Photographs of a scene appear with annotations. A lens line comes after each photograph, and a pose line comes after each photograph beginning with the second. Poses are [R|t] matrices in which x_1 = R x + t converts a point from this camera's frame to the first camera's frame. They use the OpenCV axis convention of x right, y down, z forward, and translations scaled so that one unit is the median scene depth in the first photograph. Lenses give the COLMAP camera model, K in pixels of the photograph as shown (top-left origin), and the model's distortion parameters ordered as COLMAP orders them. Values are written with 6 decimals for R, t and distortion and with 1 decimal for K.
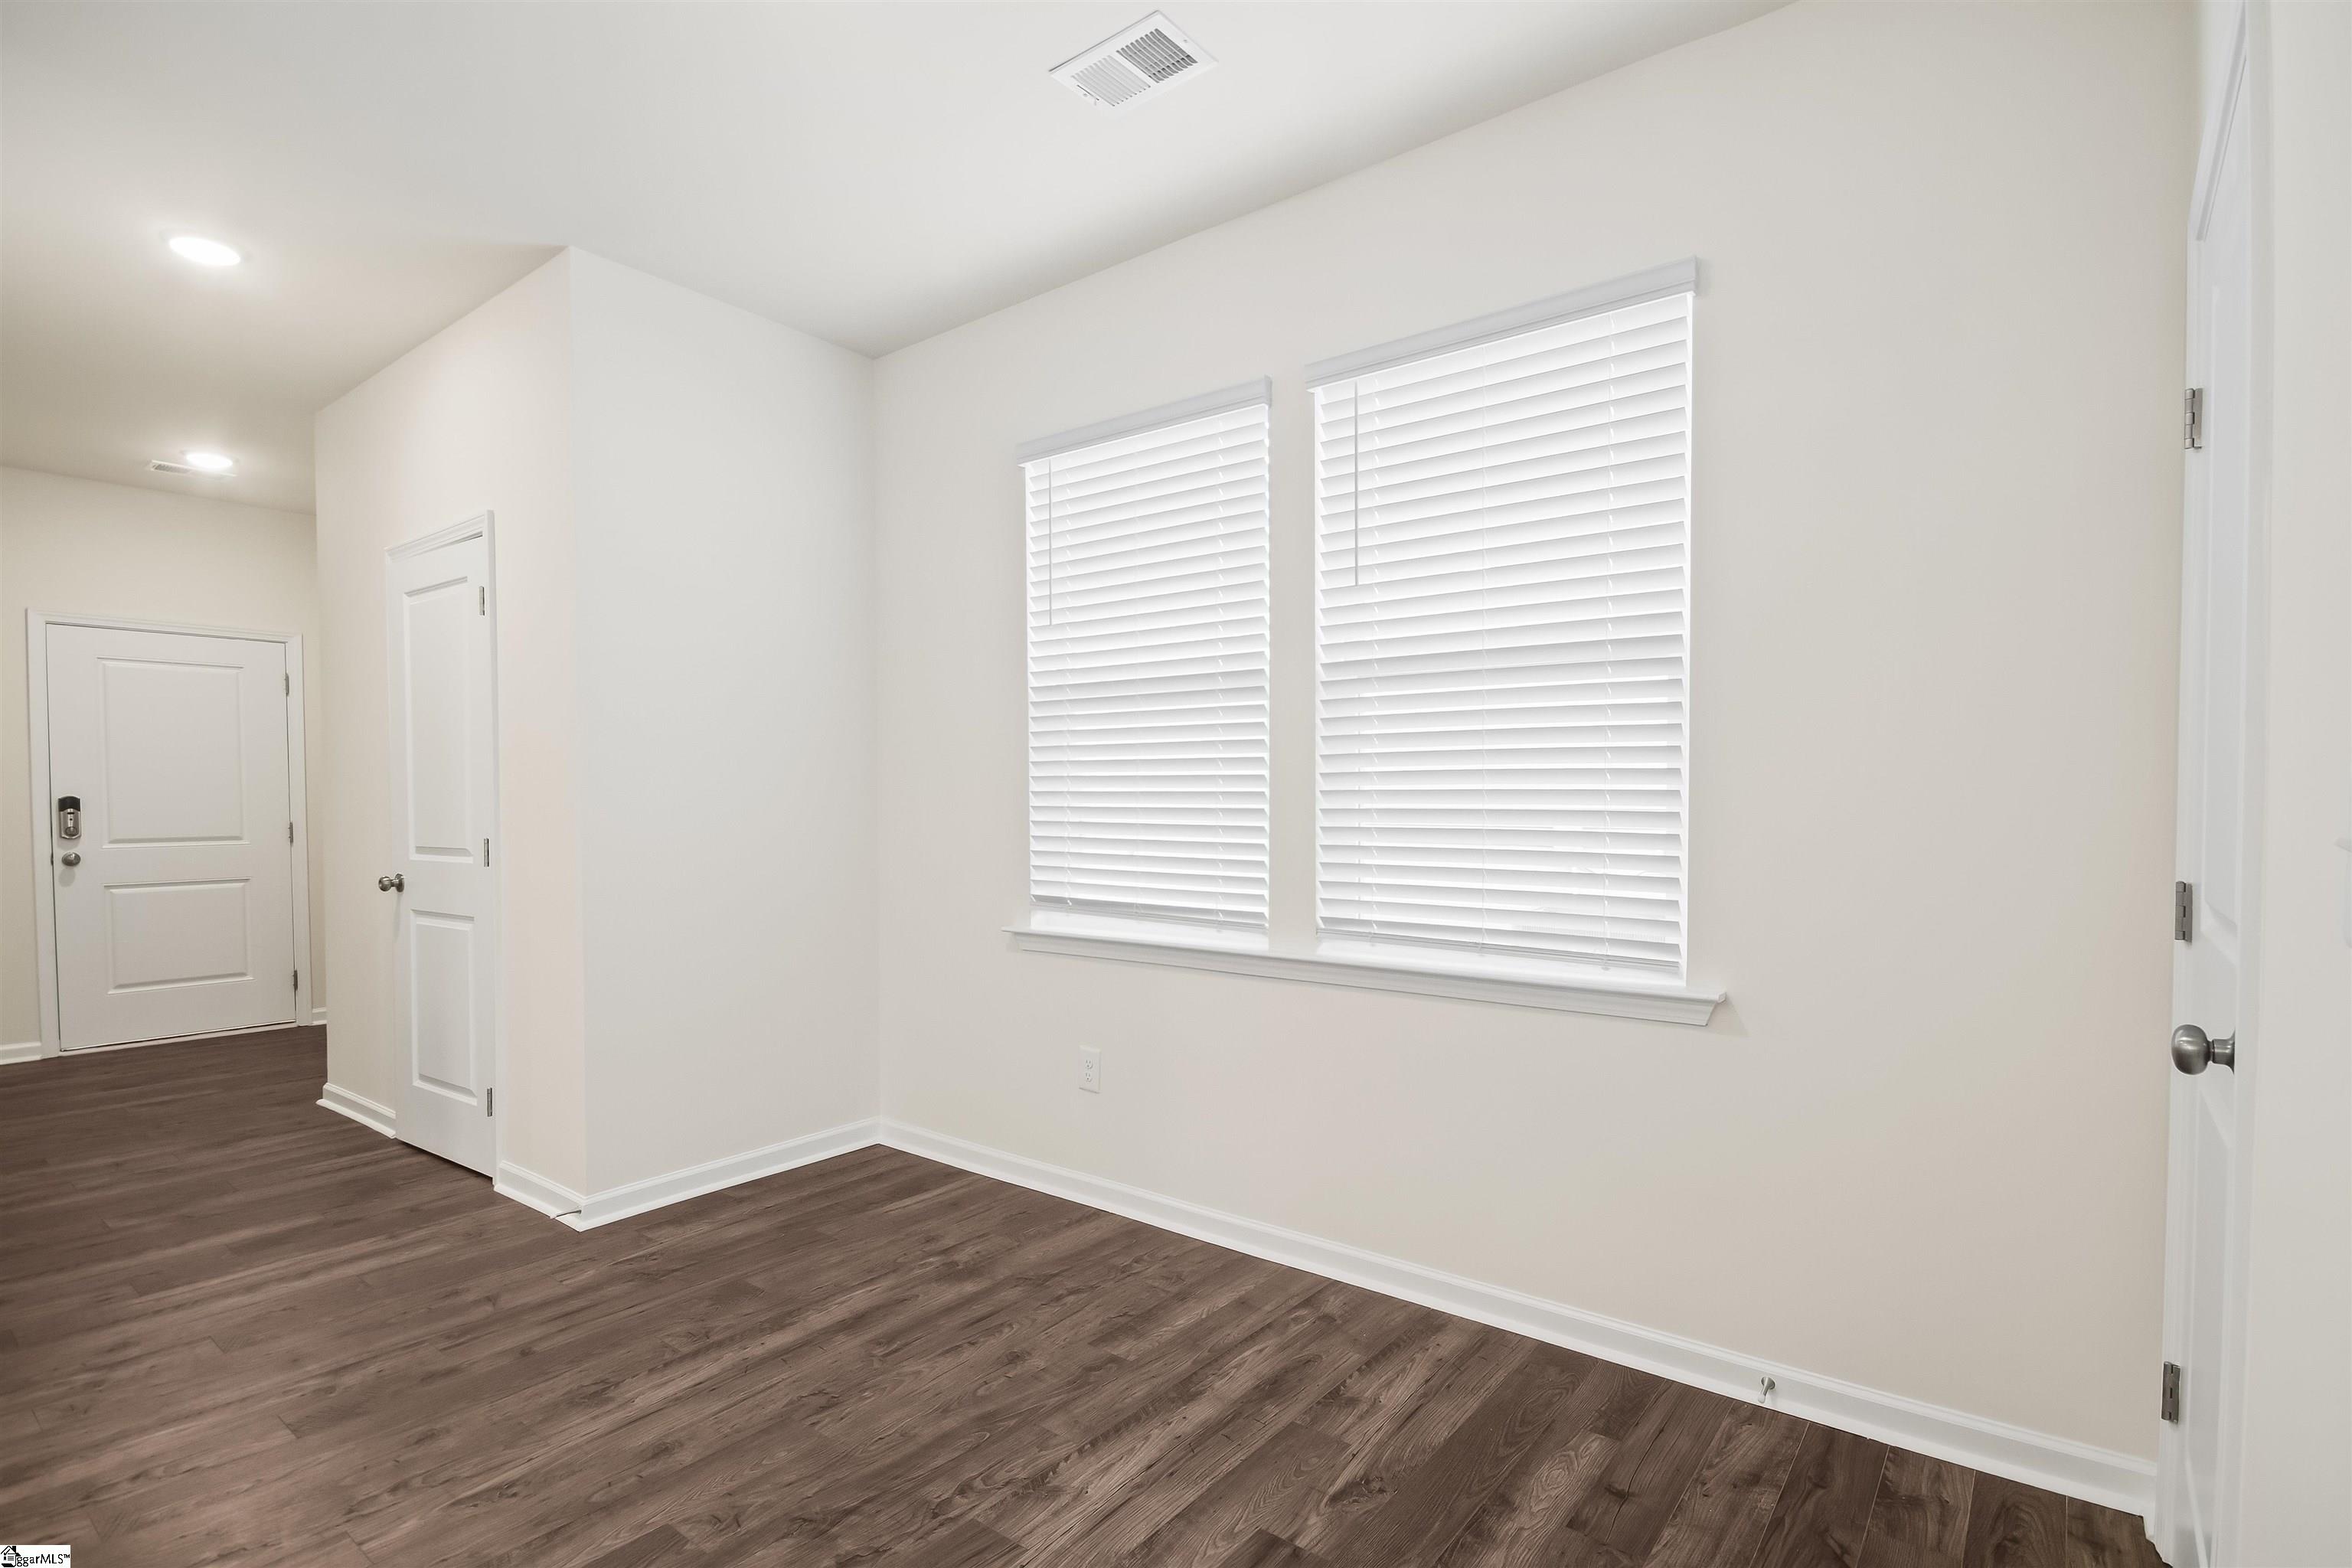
lens RADIAL K [[1098.8, 0, 1182.8], [0, 1098.8, 817.7], [0, 0, 1]] dist [0.002383, -0.009129]
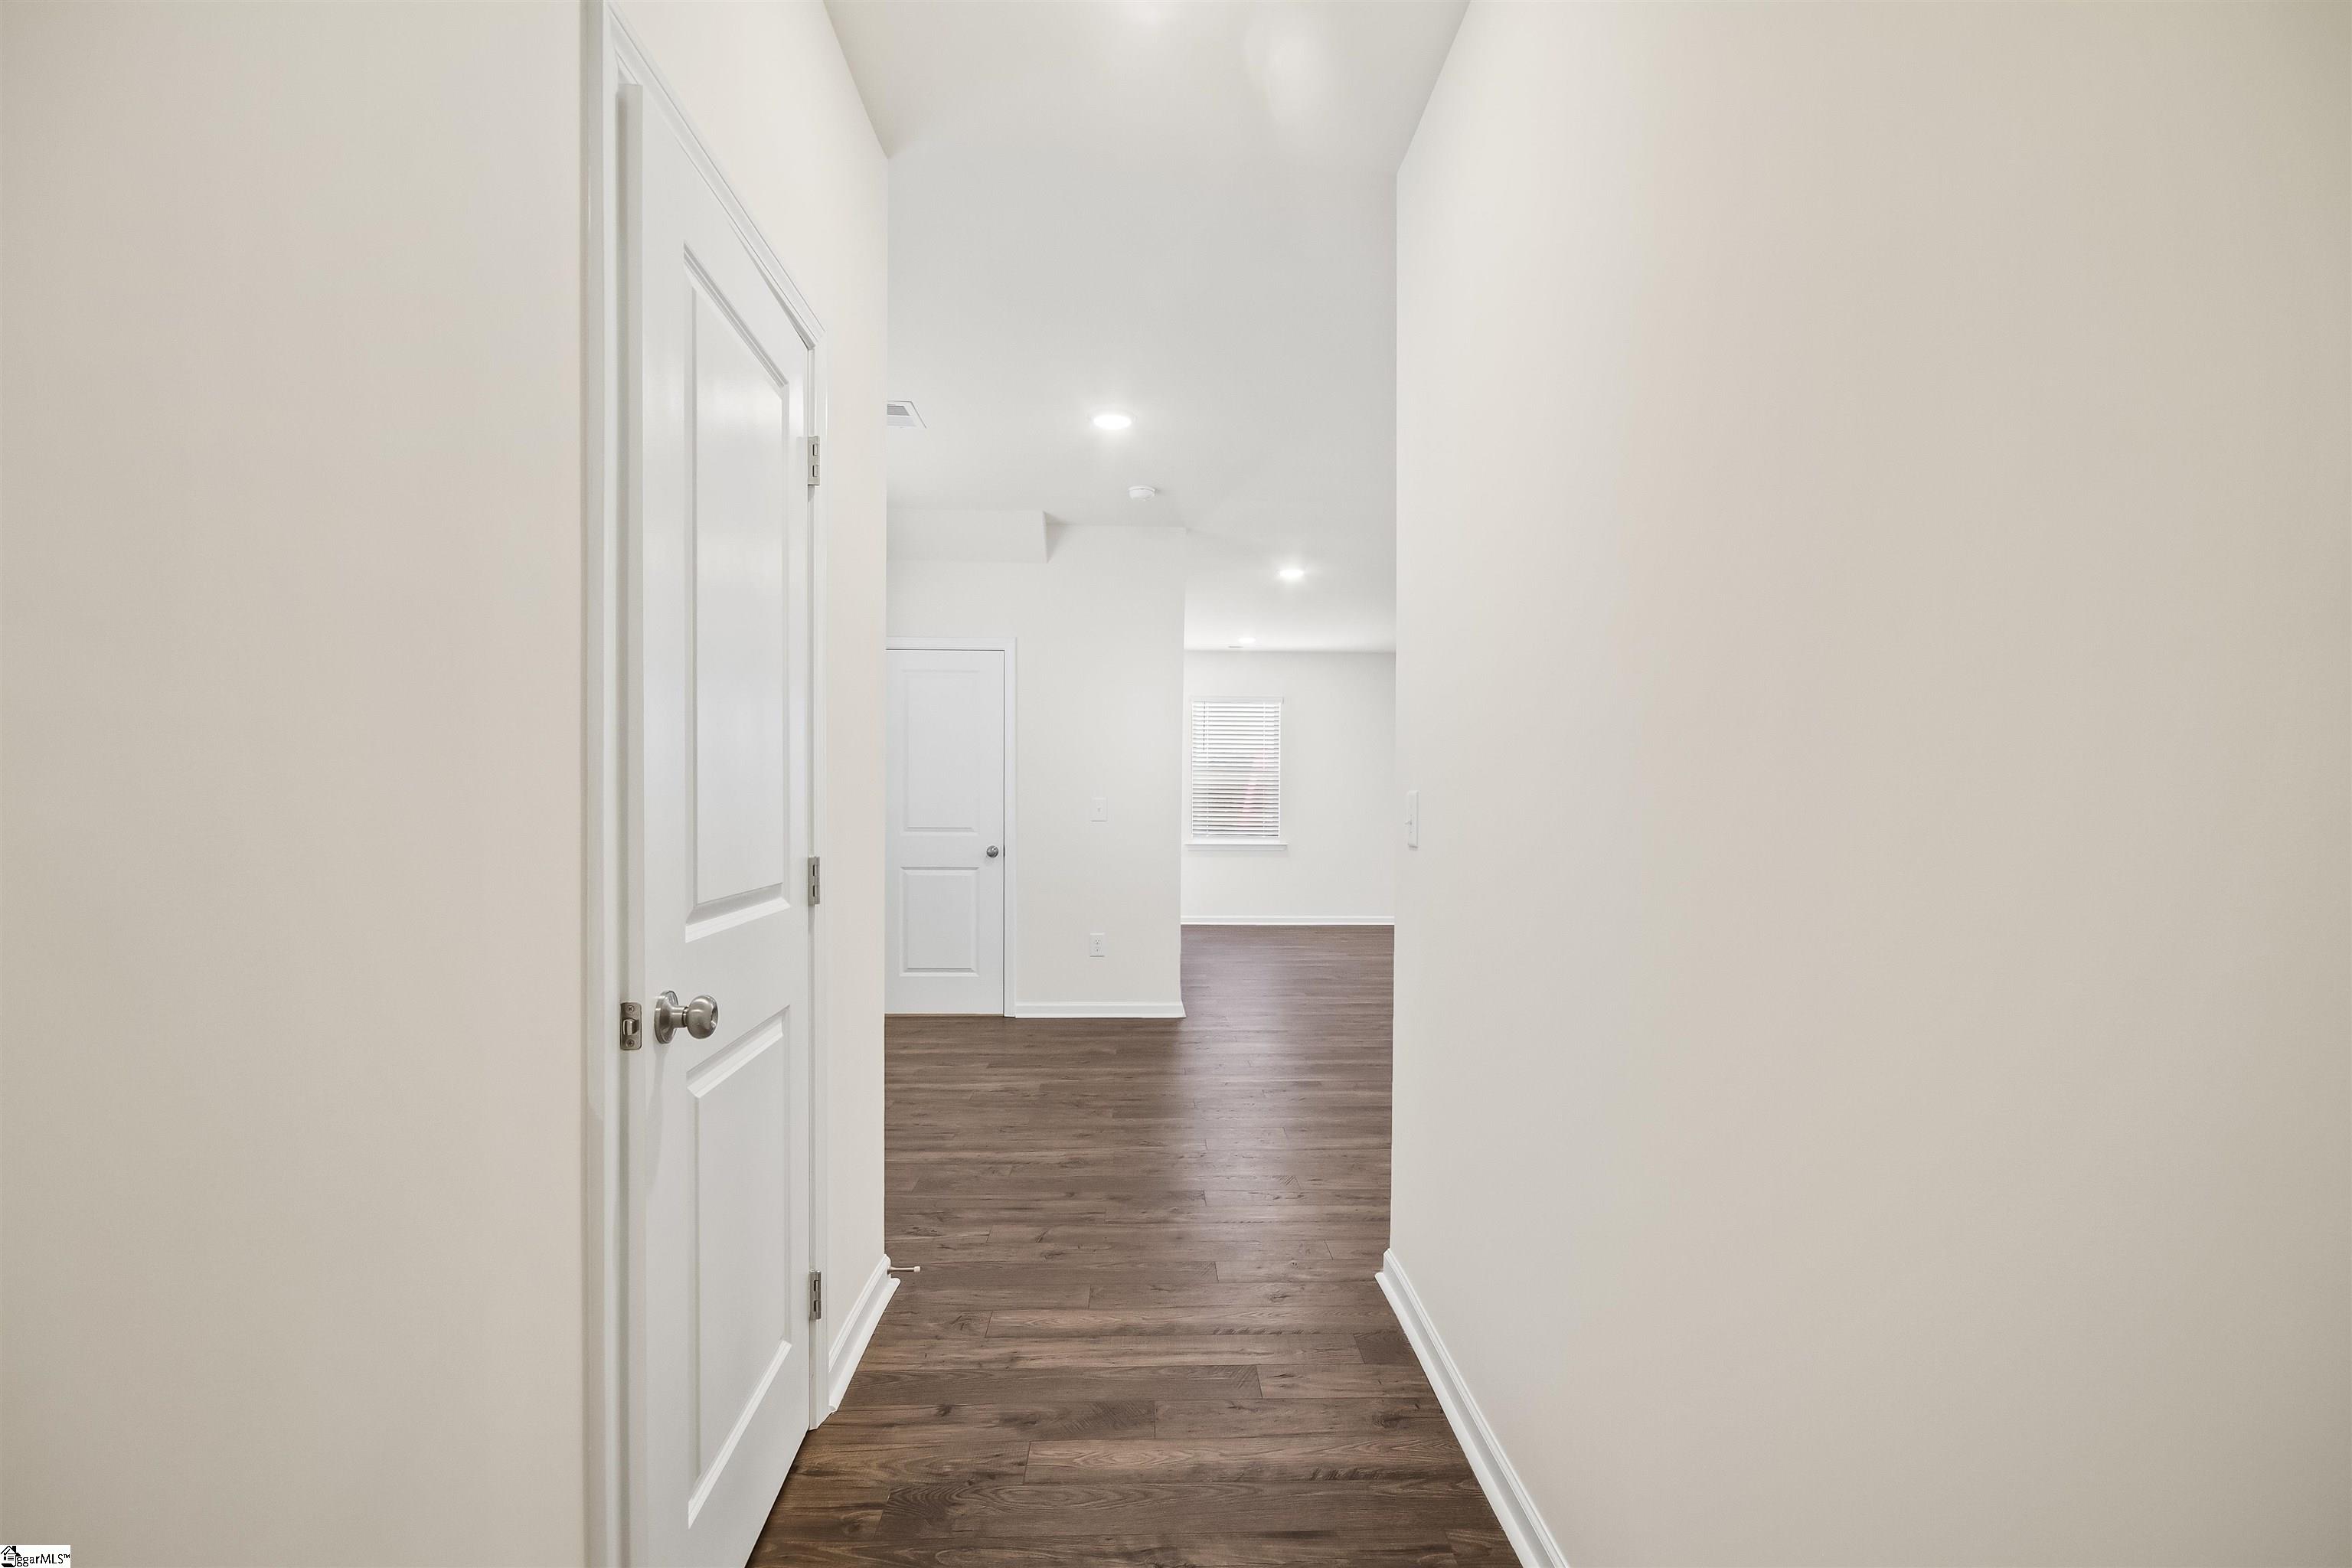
lens RADIAL K [[1098.8, 0, 1182.8], [0, 1098.8, 817.7], [0, 0, 1]] dist [0.002383, -0.009129]
pose [[-0.632482, -0.003670, 0.774566, -1.771871], [0.021256, 0.999530, 0.022093, -0.018017], [-0.774283, 0.030438, -0.632107, 1.760393]]
